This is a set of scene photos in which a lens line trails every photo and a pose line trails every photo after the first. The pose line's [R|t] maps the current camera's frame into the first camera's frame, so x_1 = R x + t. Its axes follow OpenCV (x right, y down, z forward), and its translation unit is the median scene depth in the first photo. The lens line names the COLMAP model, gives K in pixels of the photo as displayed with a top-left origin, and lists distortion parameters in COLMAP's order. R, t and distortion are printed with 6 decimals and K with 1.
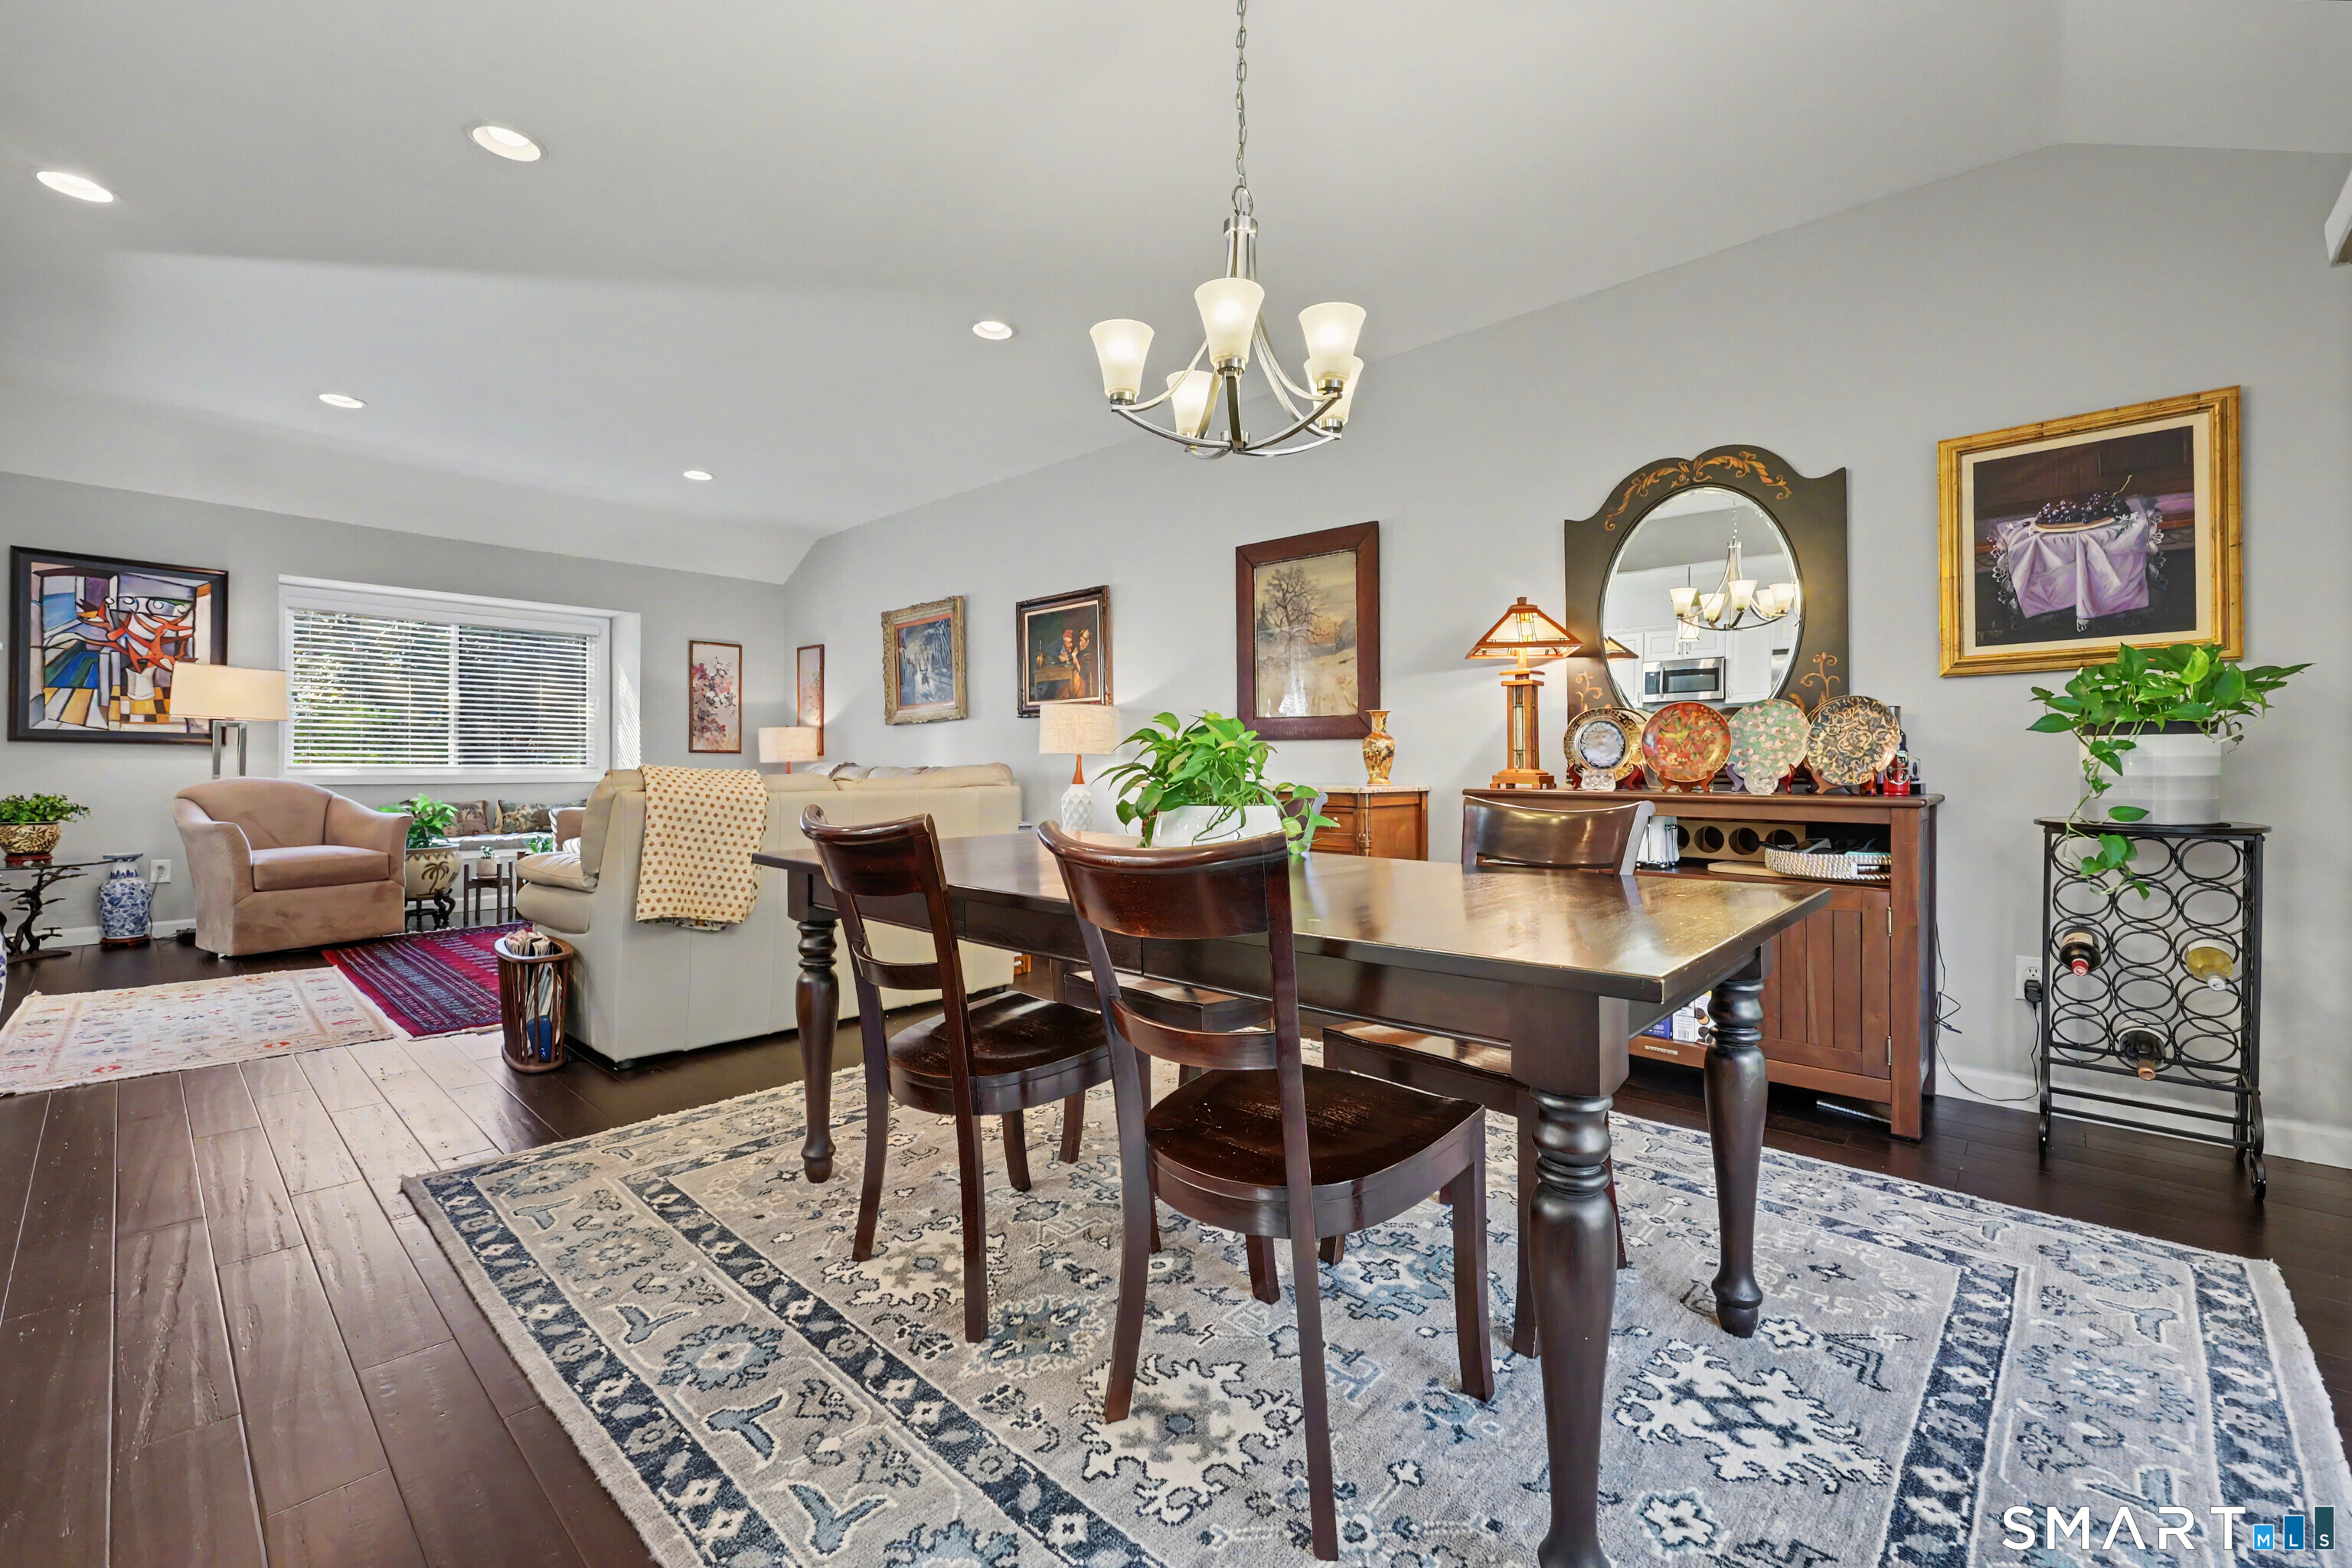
lens RADIAL K [[966.7, 0, 1177.5], [0, 966.7, 767.7], [0, 0, 1]] dist [0.000735, 0.000026]
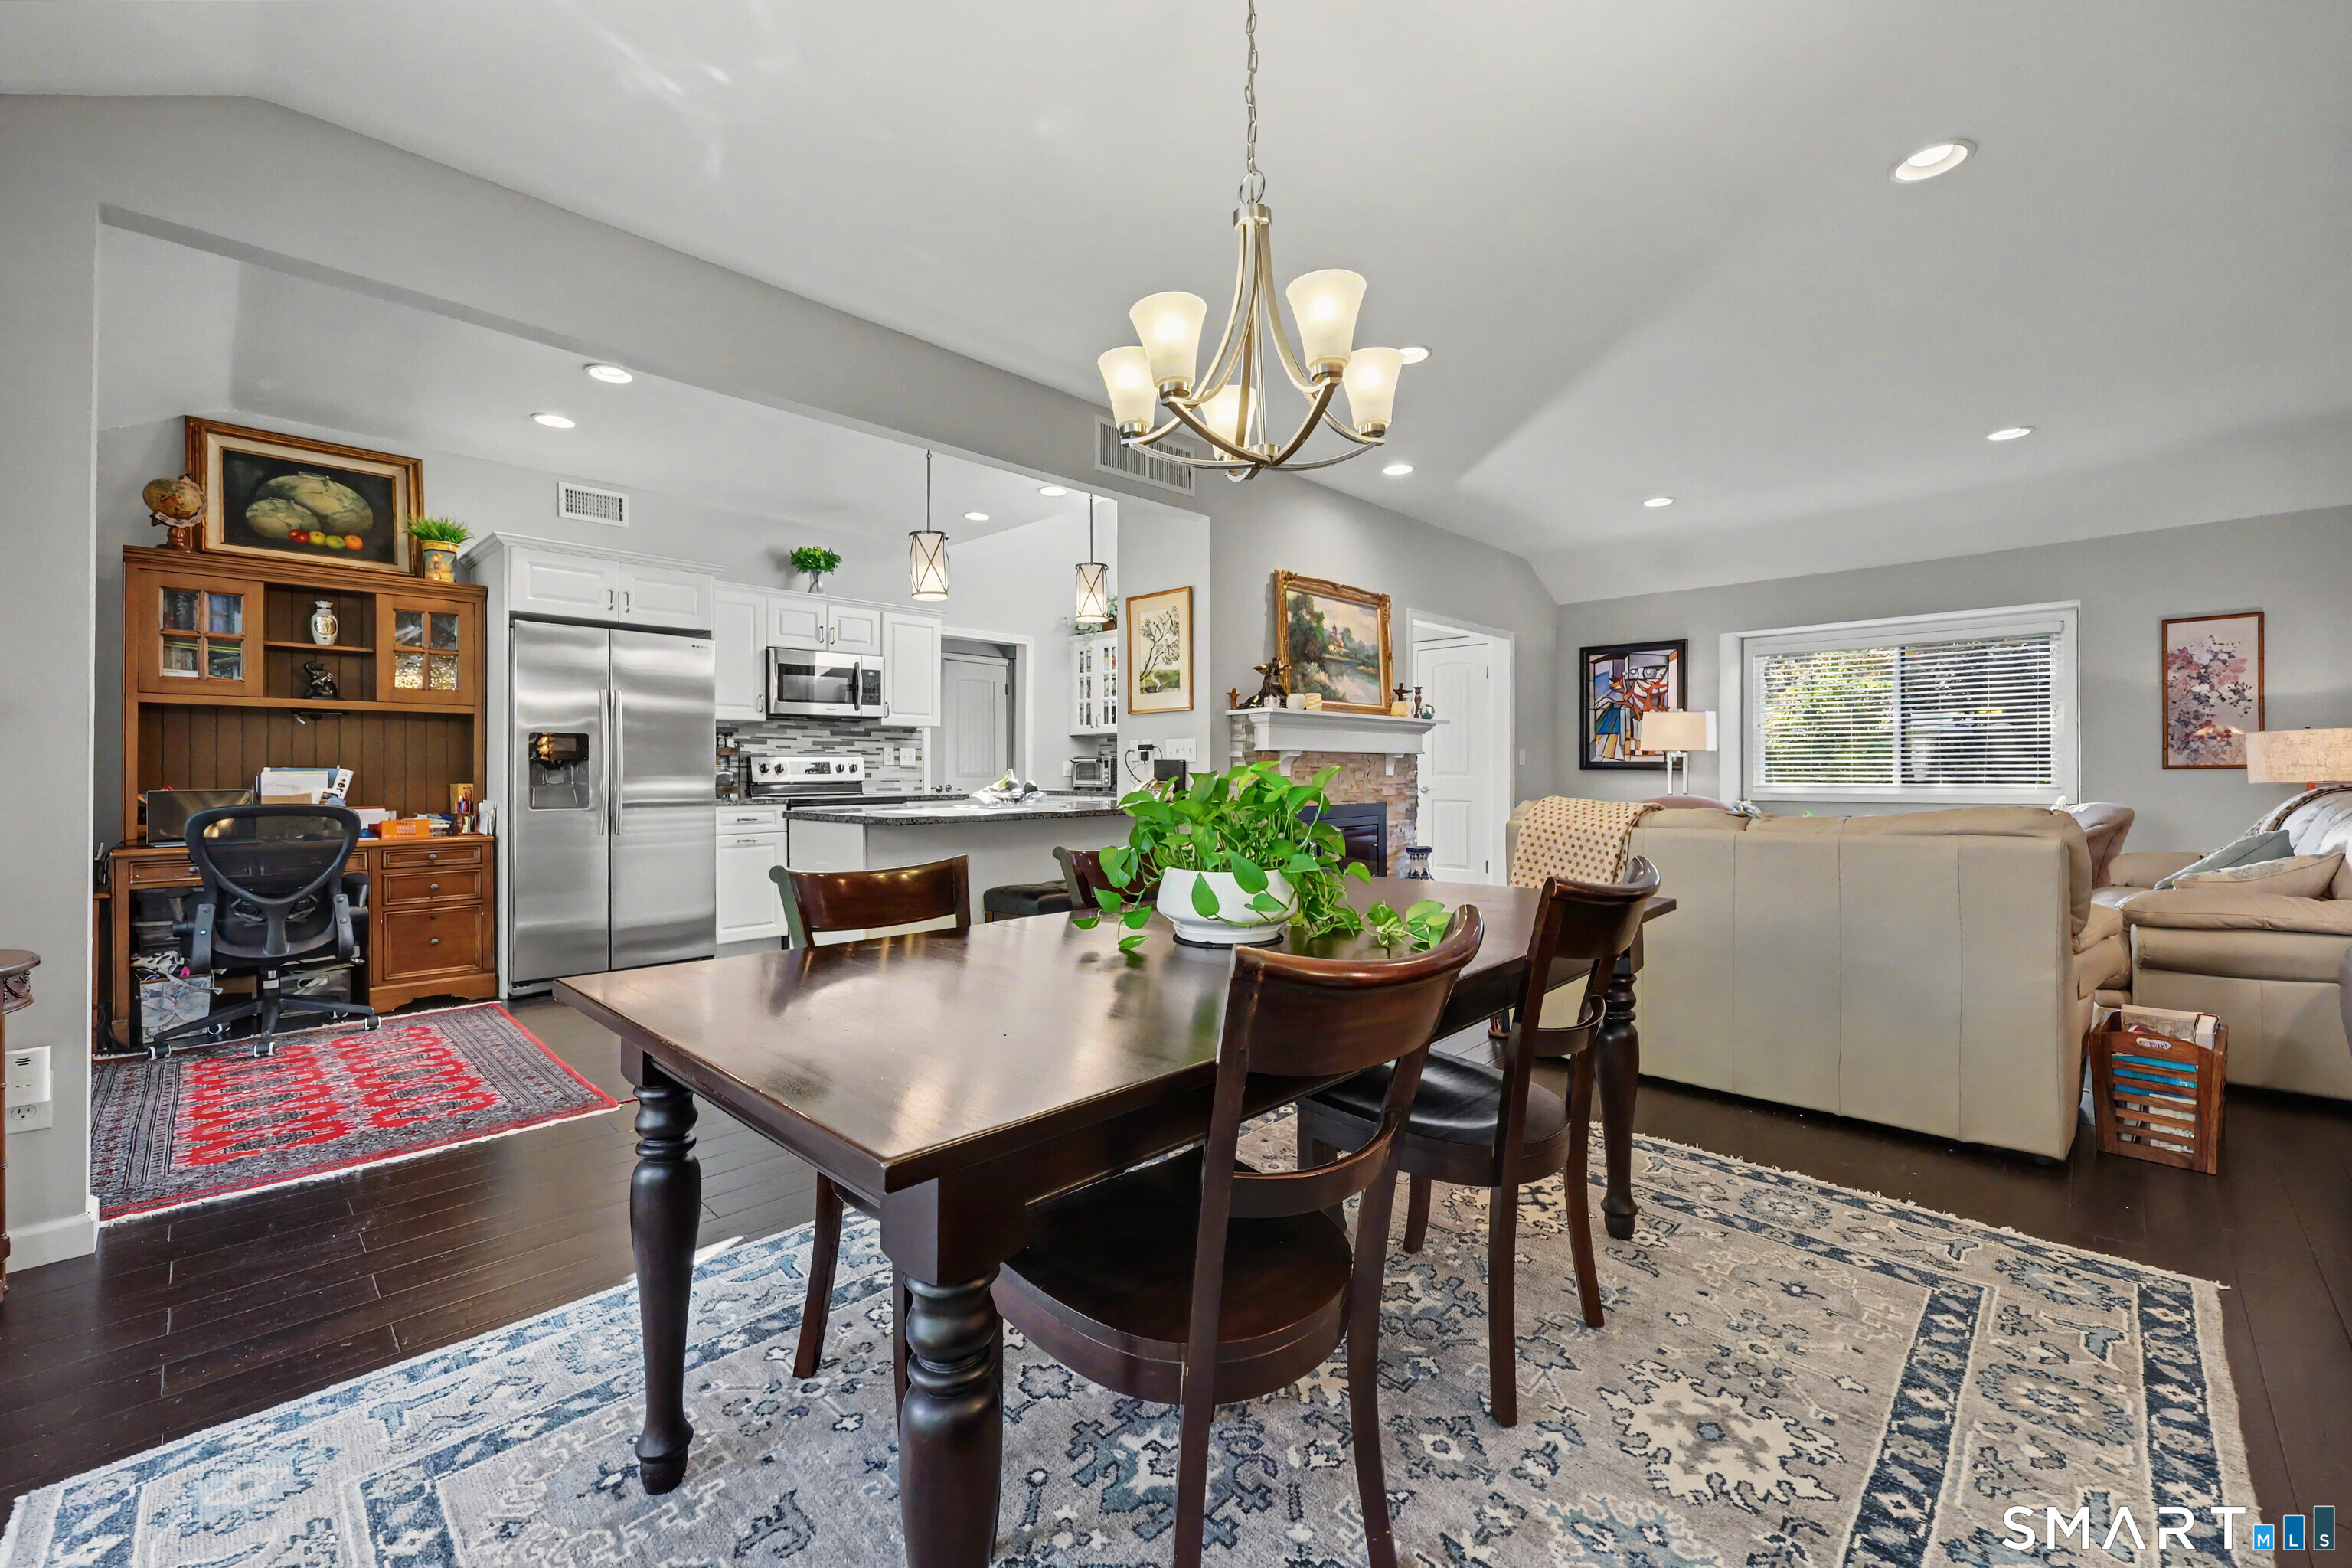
lens RADIAL K [[934.2, 0, 1176.0], [0, 934.2, 784.0], [0, 0, 1]] dist [0.000205, 0.000014]
pose [[-0.031776, 0.009257, -0.999452, 0.339827], [0.004186, 0.999950, 0.009128, -0.019644], [0.999486, -0.003893, -0.031813, 0.355321]]
